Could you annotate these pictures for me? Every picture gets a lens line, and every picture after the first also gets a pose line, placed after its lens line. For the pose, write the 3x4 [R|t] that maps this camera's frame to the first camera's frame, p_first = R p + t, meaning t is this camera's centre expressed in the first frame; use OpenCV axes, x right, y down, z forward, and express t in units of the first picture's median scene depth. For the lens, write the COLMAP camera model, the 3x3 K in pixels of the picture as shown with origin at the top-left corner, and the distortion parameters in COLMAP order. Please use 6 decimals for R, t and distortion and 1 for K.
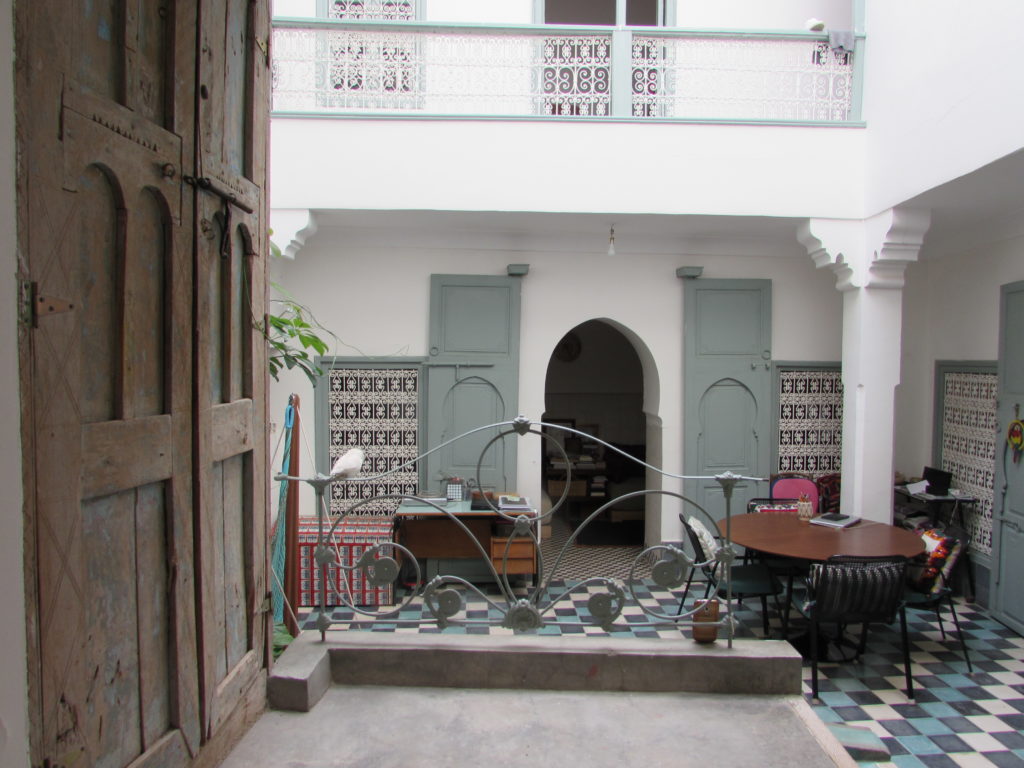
lens RADIAL K [[719.1, 0, 511.2], [0, 719.1, 386.4], [0, 0, 1]] dist [-0.038921, 0.017652]
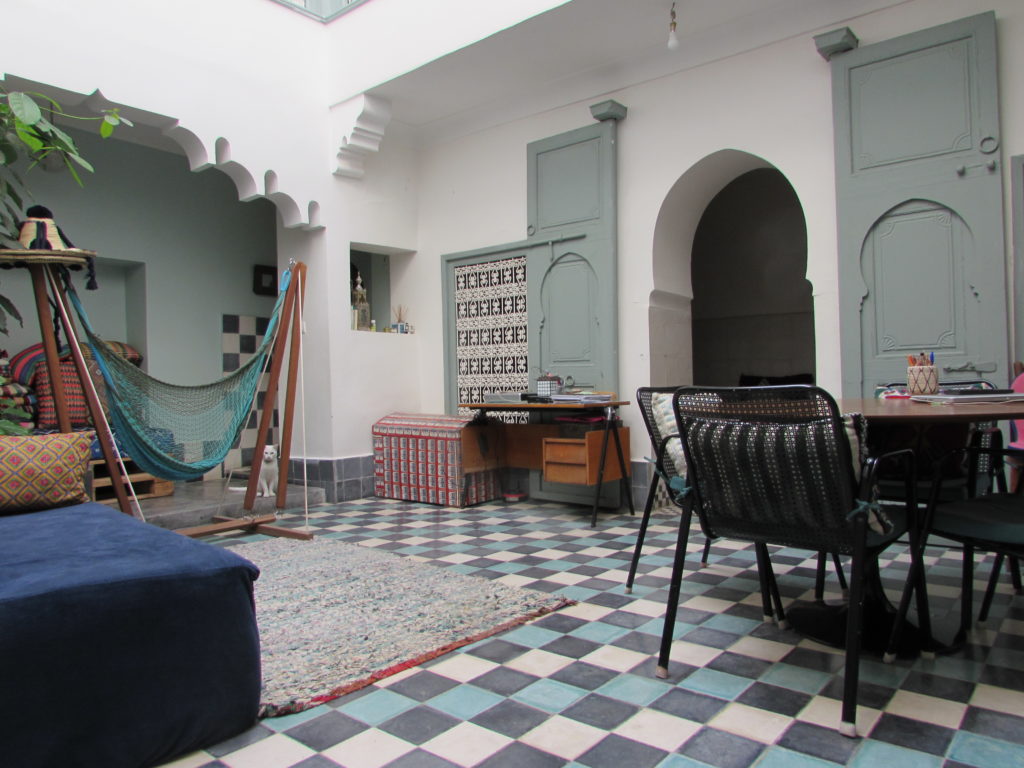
lens RADIAL K [[719.1, 0, 510.5], [0, 719.1, 385.2], [0, 0, 1]] dist [-0.038921, 0.017652]
pose [[0.726611, -0.016601, -0.686849, 0.530262], [-0.002080, 0.999650, -0.026362, 0.182562], [0.687046, 0.020583, 0.726322, 0.397611]]
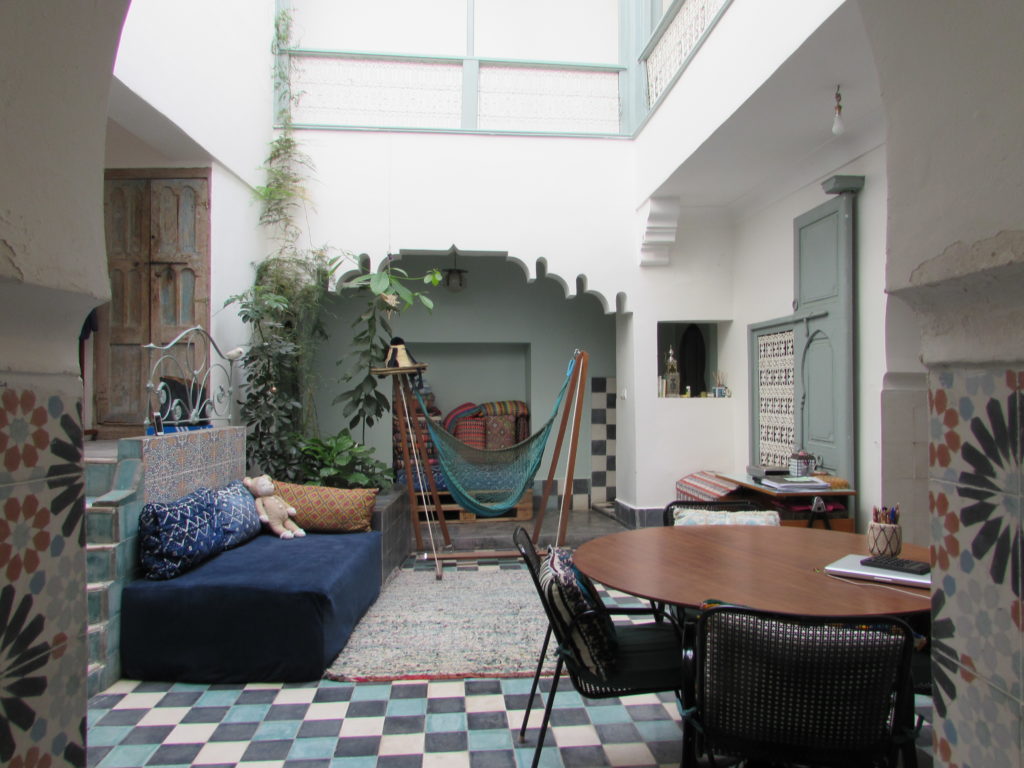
lens RADIAL K [[719.1, 0, 512.6], [0, 719.1, 382.1], [0, 0, 1]] dist [-0.038921, 0.017652]
pose [[0.035870, -0.022019, -0.999114, 0.839567], [-0.033629, 0.999164, -0.023227, 0.085196], [0.998790, 0.034432, 0.035100, 0.708903]]
